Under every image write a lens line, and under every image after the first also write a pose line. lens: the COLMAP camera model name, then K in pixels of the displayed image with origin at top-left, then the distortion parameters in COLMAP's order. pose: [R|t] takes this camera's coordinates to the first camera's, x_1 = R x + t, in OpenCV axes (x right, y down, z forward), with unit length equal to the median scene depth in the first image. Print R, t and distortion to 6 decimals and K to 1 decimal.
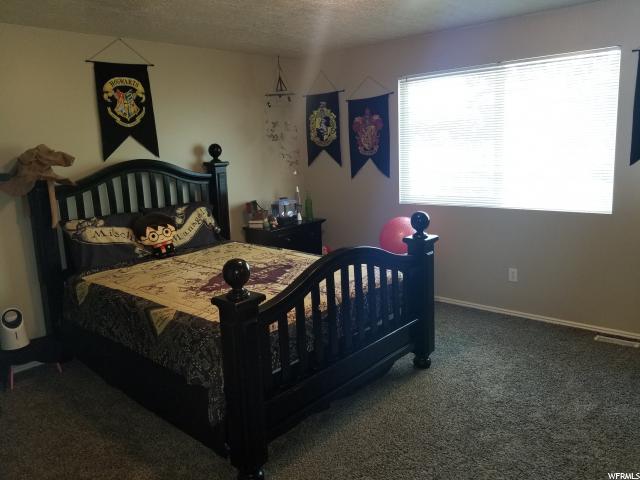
lens RADIAL K [[502.7, 0, 316.7], [0, 502.7, 239.9], [0, 0, 1]] dist [-0.006732, -0.013825]
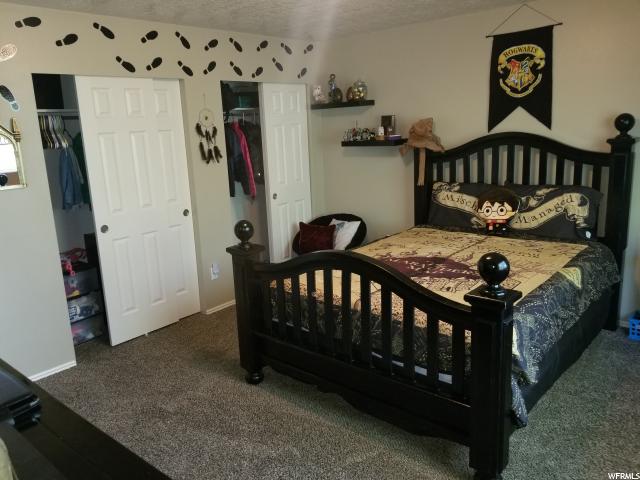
lens RADIAL K [[502.7, 0, 316.7], [0, 502.7, 239.0], [0, 0, 1]] dist [-0.006732, -0.013825]
pose [[0.008698, 0.253179, -0.967380, 0.635492], [-0.150082, 0.956789, 0.249057, -0.148354], [0.988635, 0.143020, 0.046320, 0.618093]]
